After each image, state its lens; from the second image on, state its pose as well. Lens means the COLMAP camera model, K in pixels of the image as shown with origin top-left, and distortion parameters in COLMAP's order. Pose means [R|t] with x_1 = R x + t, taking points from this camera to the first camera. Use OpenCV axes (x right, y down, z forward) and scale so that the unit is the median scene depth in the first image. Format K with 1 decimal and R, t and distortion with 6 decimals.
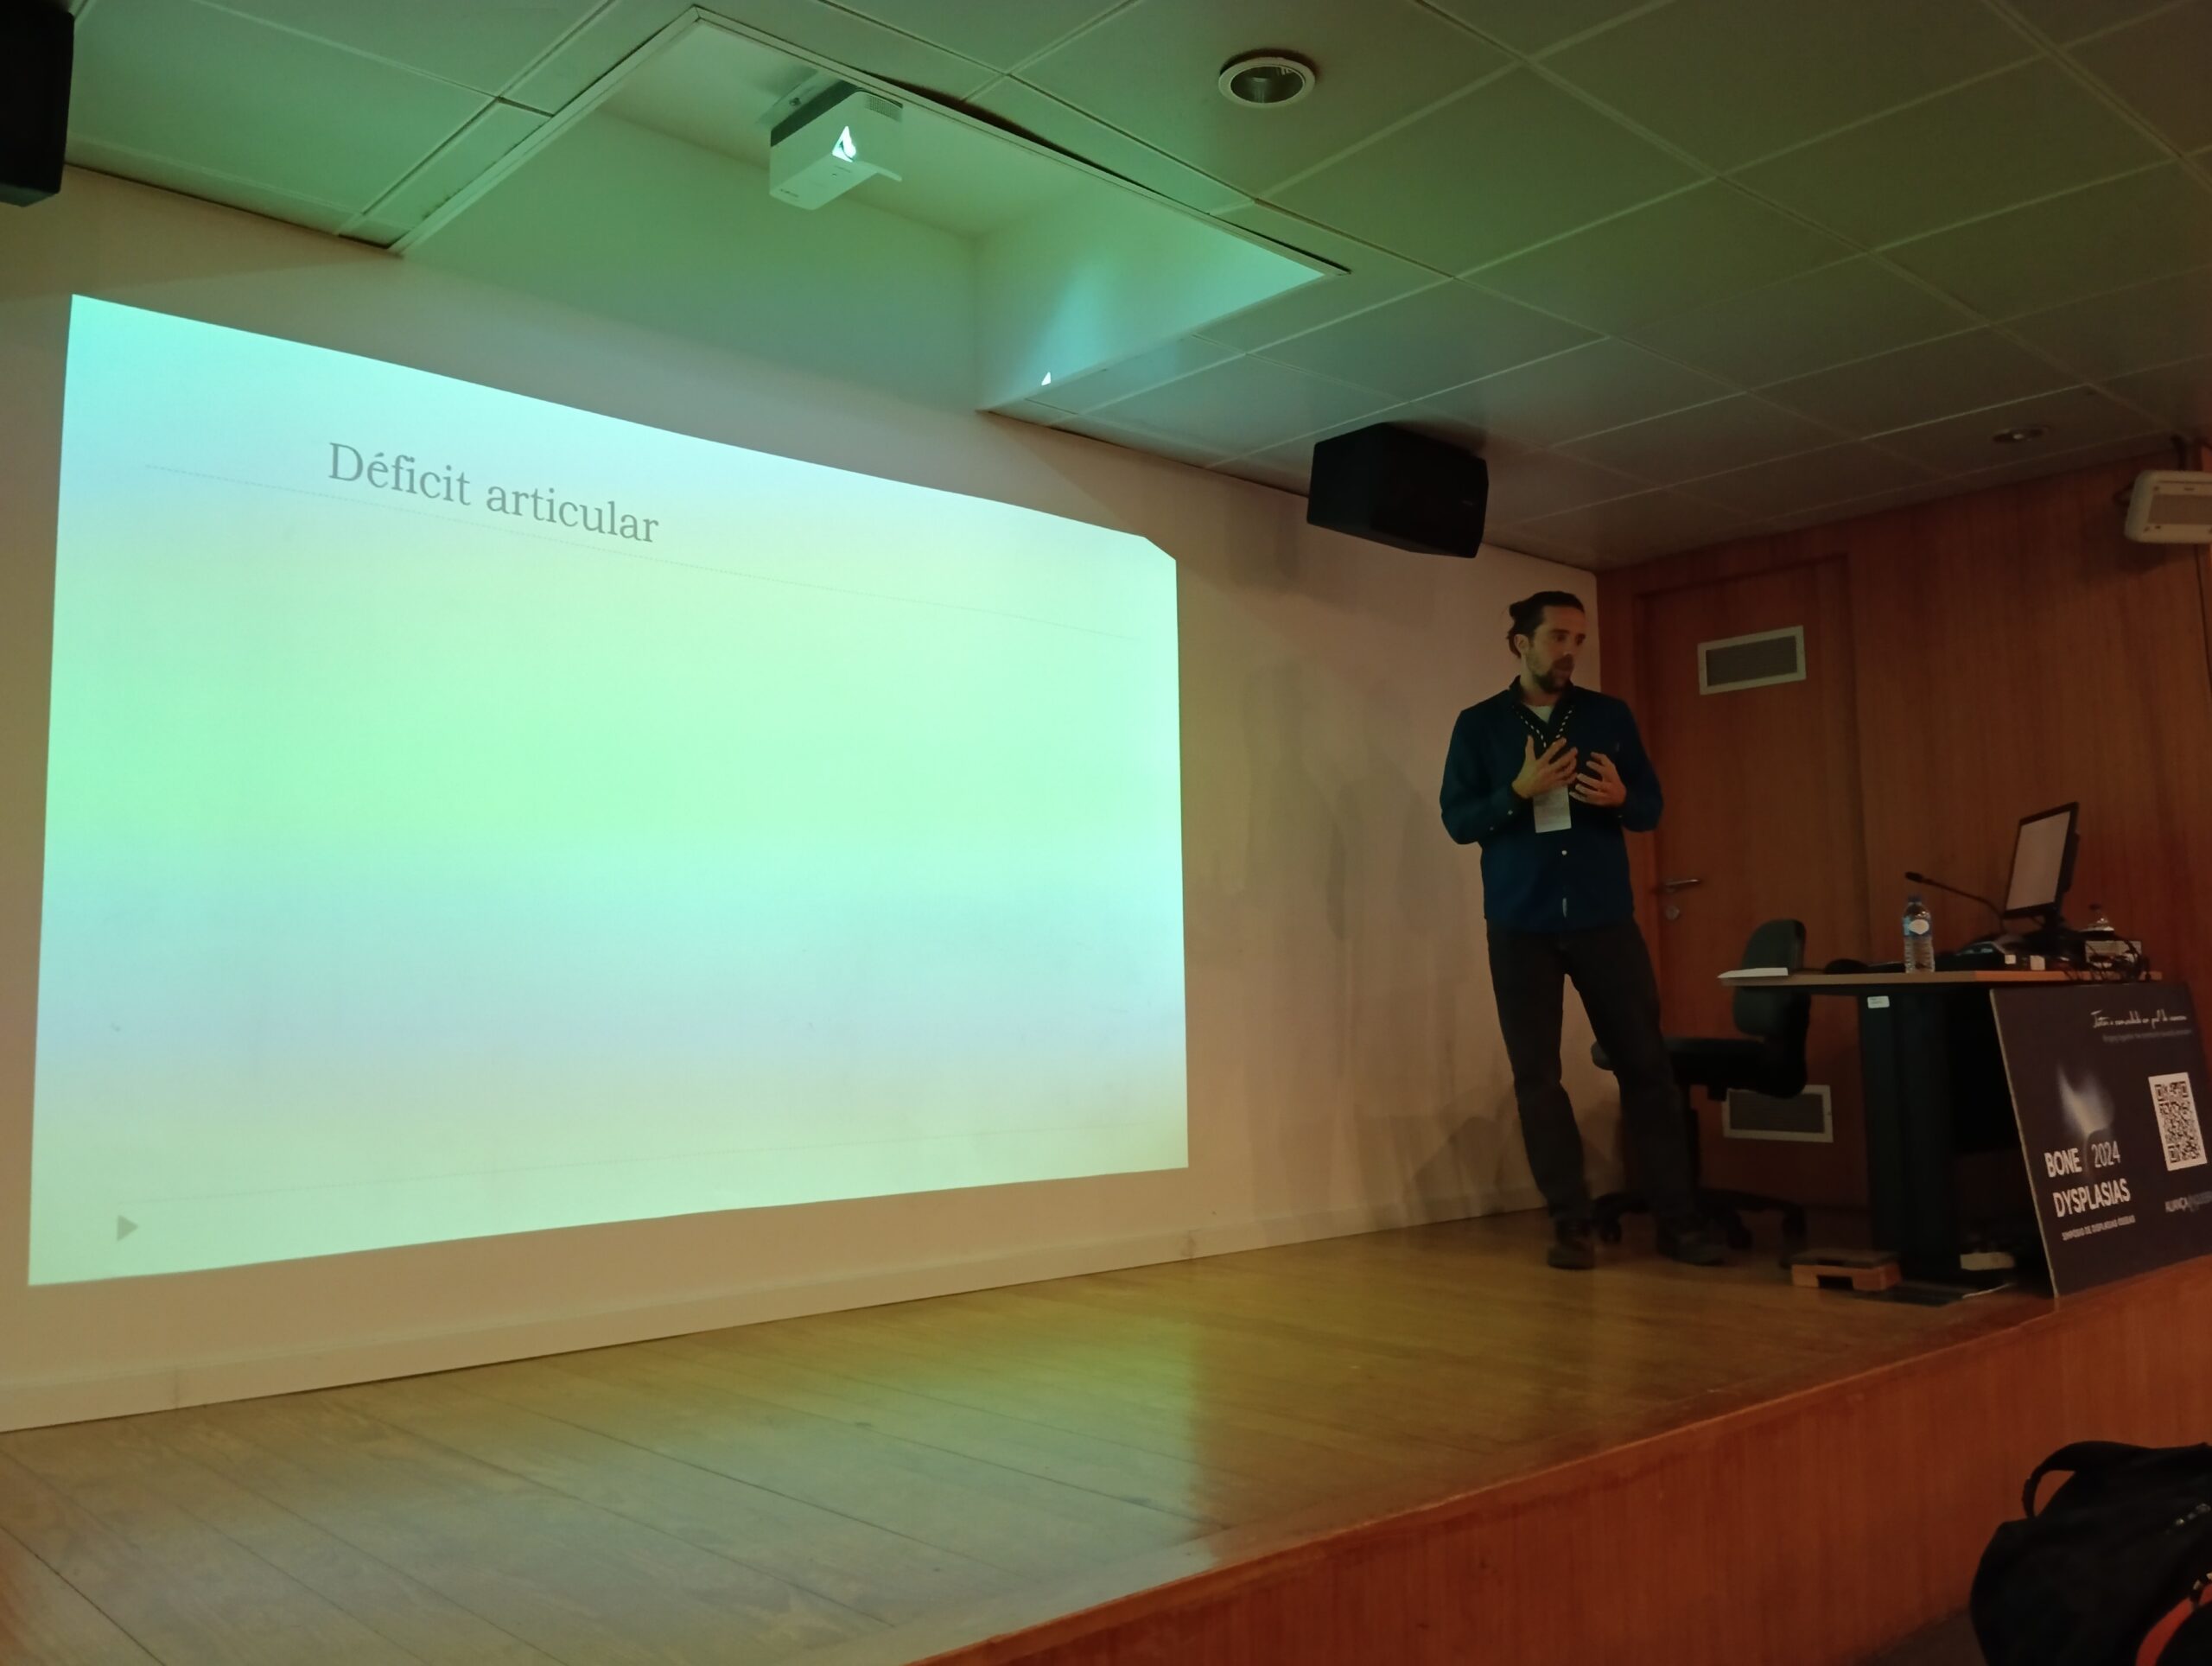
lens RADIAL K [[1812.1, 0, 1120.0], [0, 1812.1, 822.5], [0, 0, 1]] dist [0.075923, -0.146226]
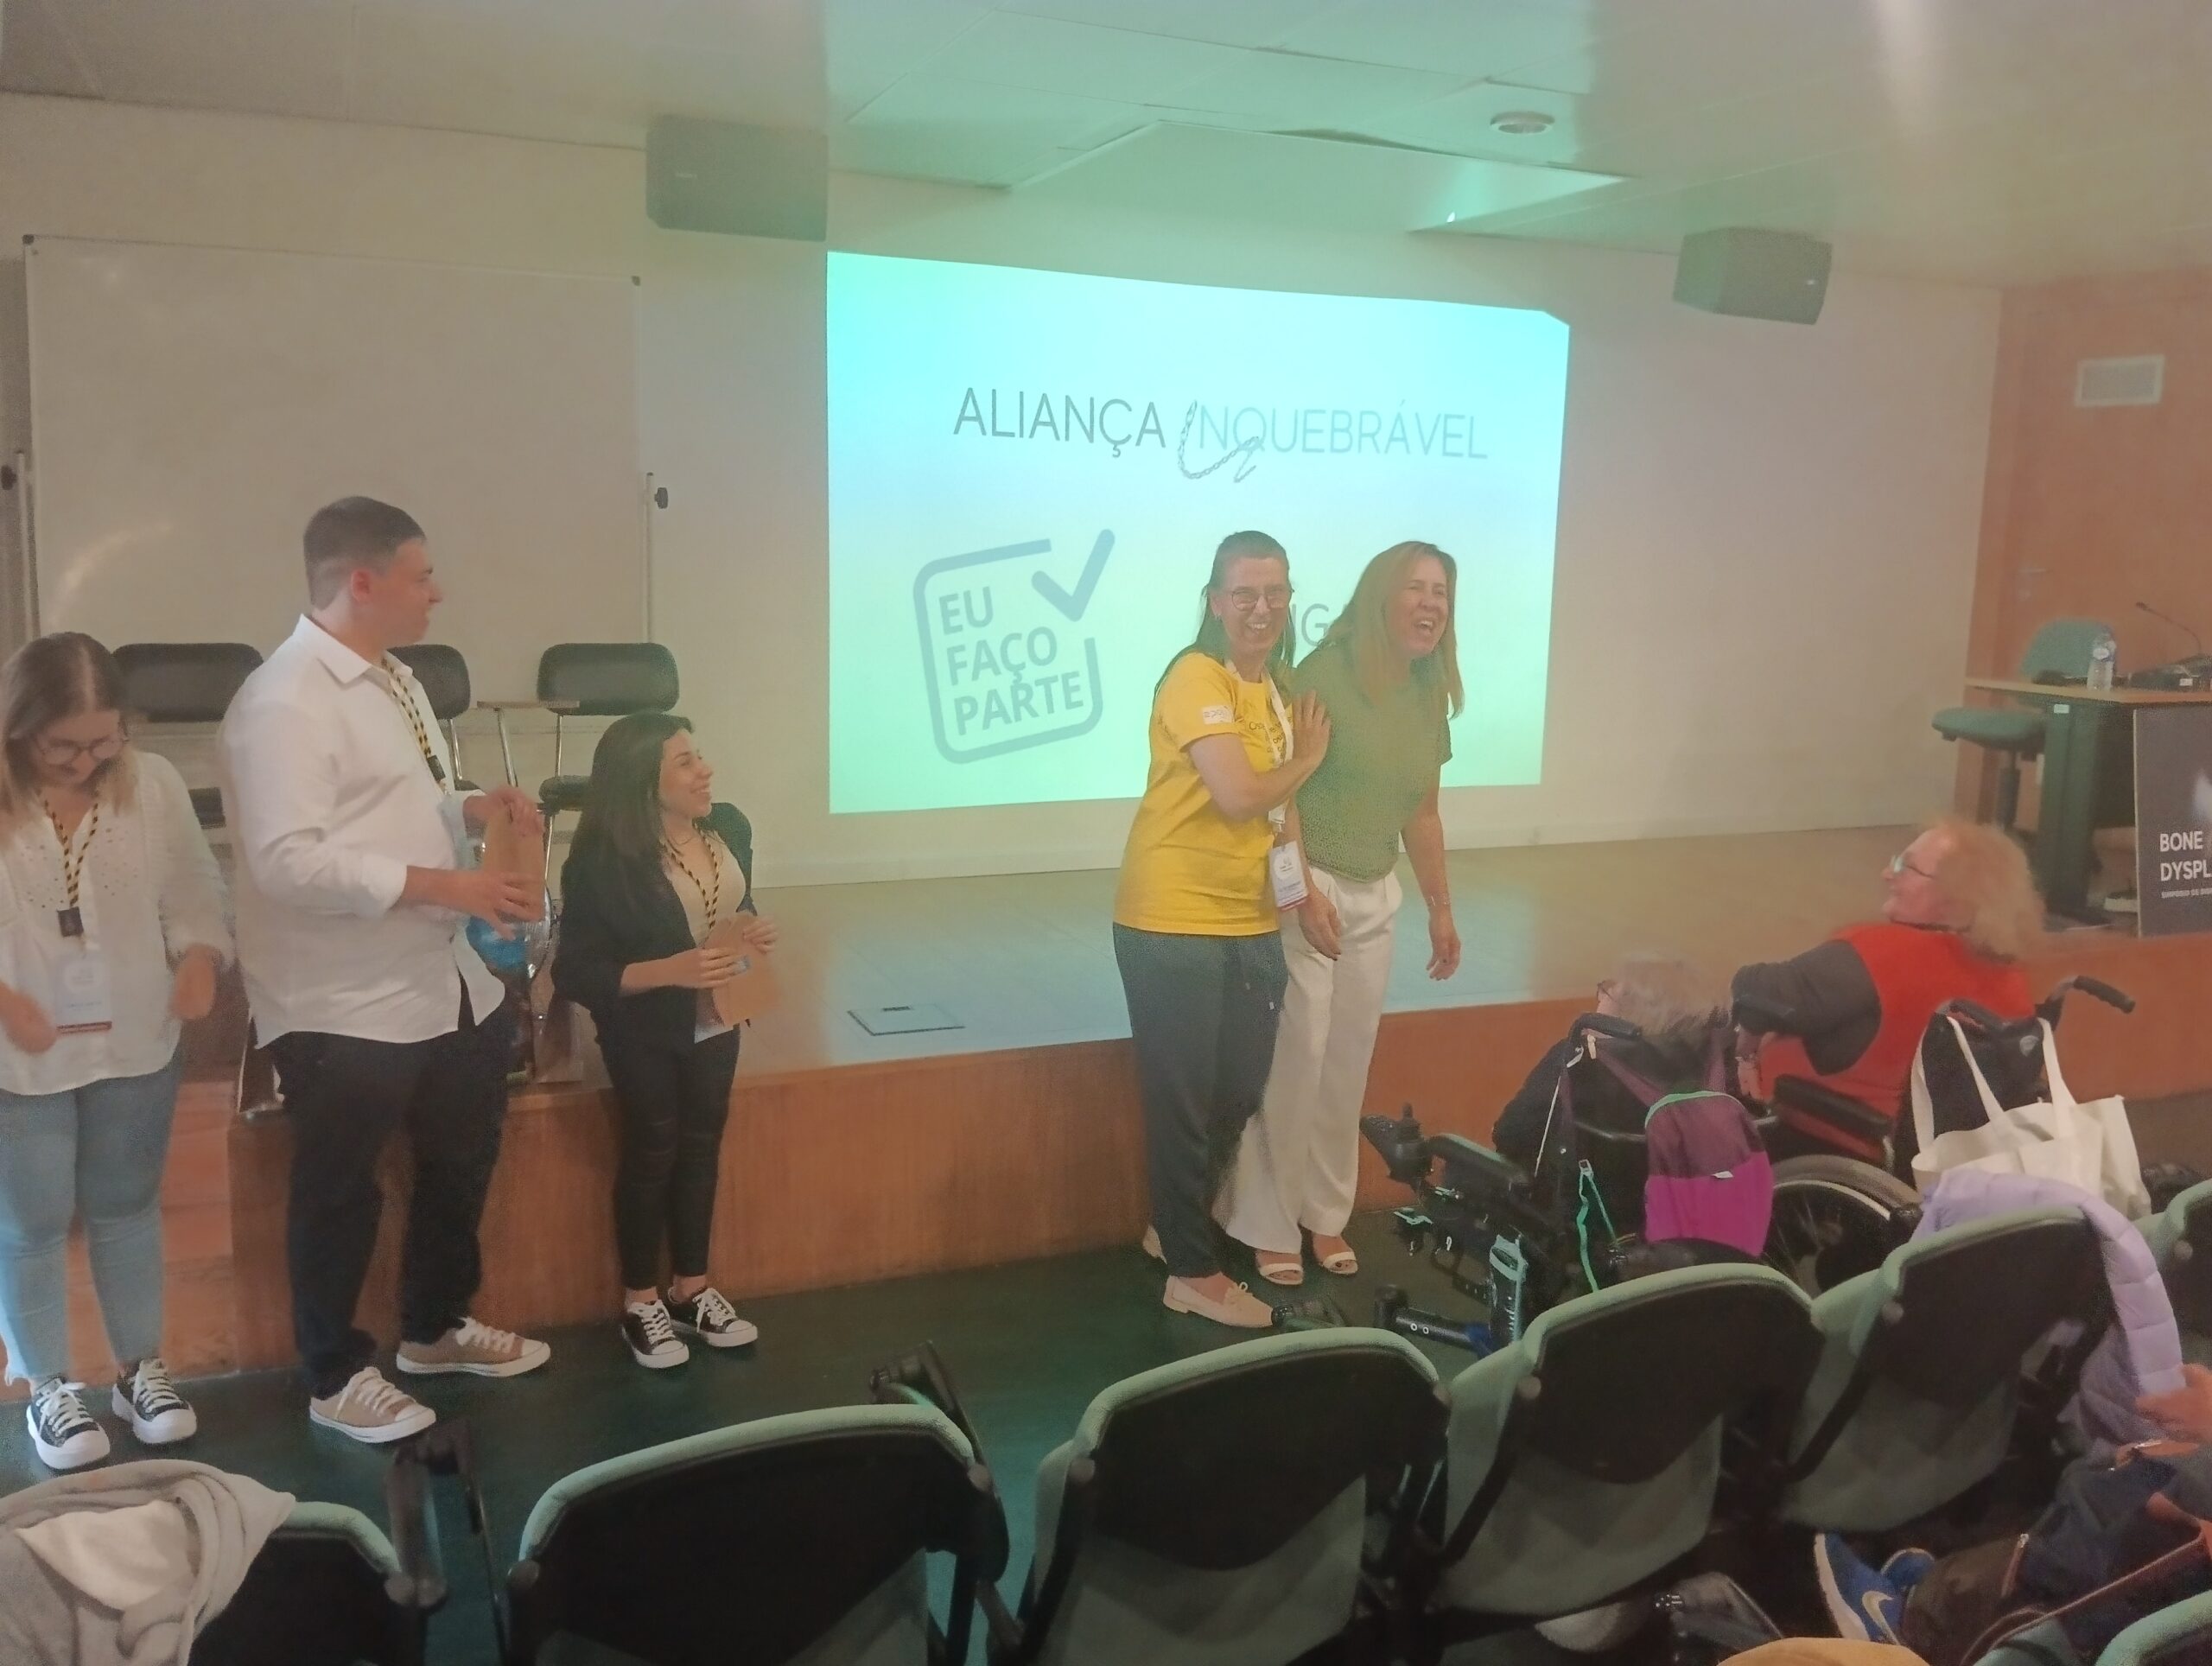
lens RADIAL K [[1812.1, 0, 1120.7], [0, 1812.1, 812.5], [0, 0, 1]] dist [0.075923, -0.146226]
pose [[0.942147, 0.090478, -0.322758, 0.217253], [-0.005256, 0.966751, 0.255665, -0.168241], [0.335159, -0.239177, 0.911297, -0.456881]]
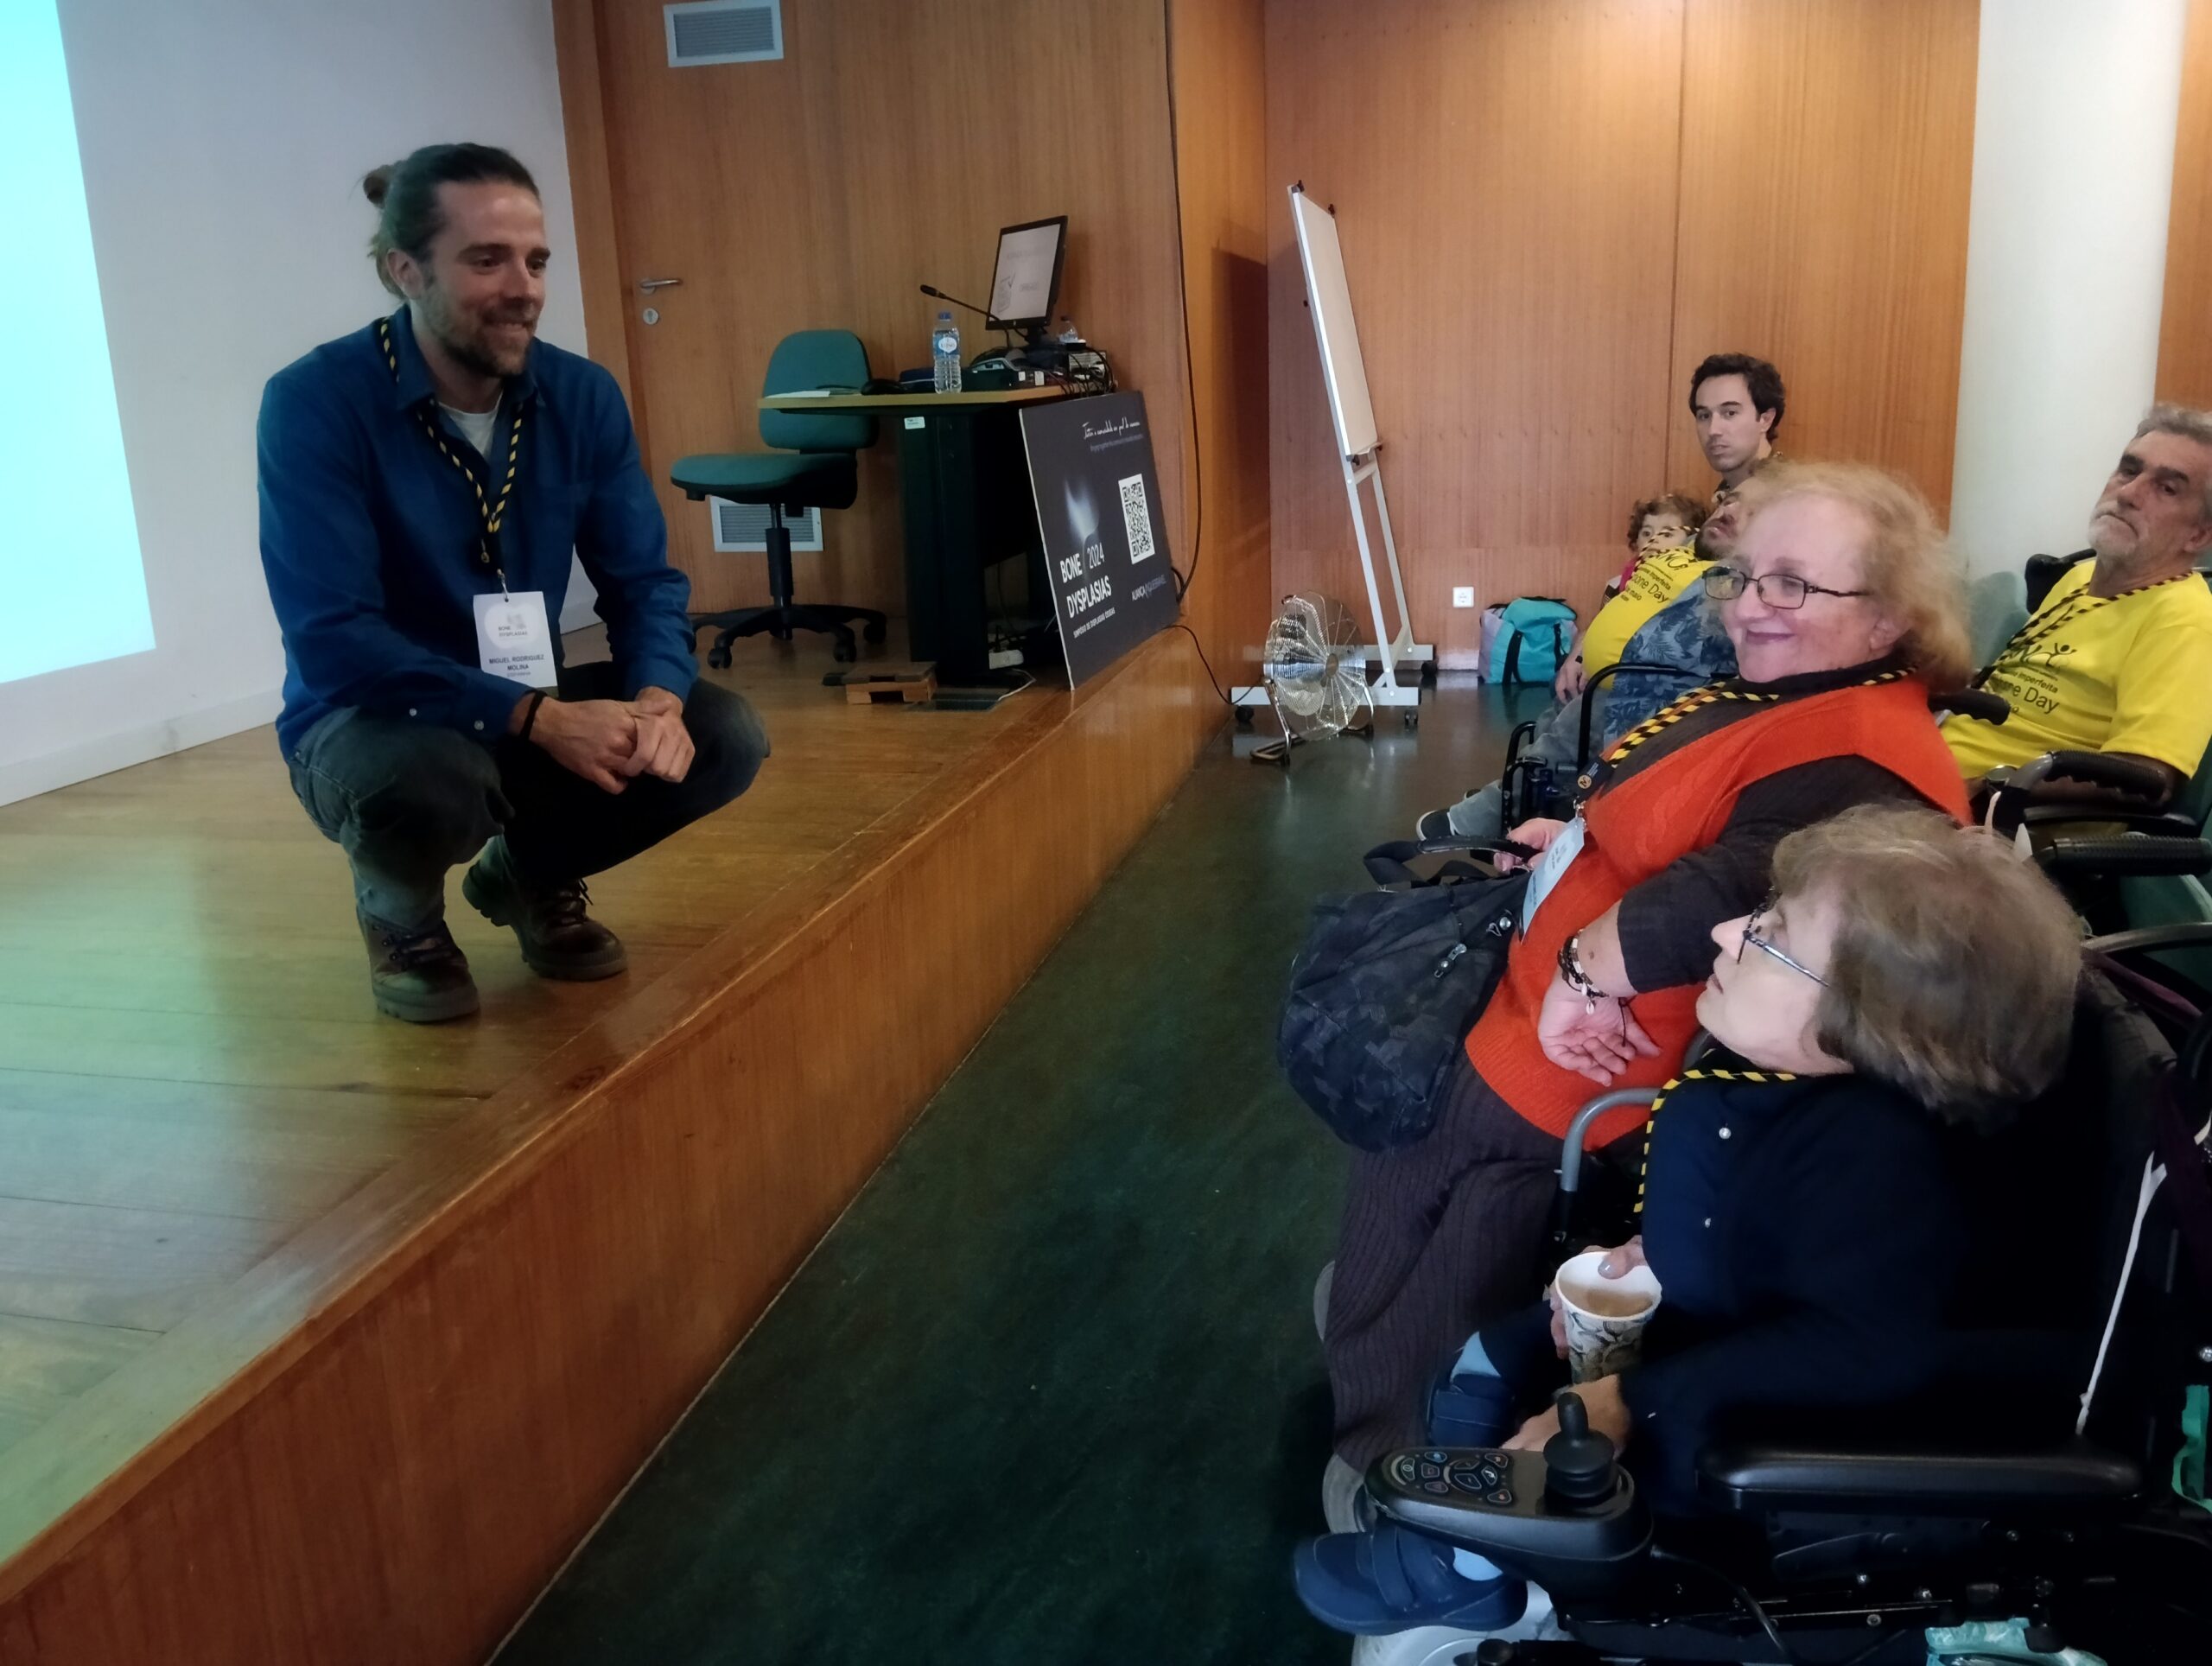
lens RADIAL K [[1812.1, 0, 1112.9], [0, 1812.1, 820.7], [0, 0, 1]] dist [0.075923, -0.146226]
pose [[0.819298, -0.156815, 0.551507, -0.091617], [-0.035078, 0.946362, 0.321198, -0.022362], [-0.572294, -0.282503, 0.769852, 0.098593]]
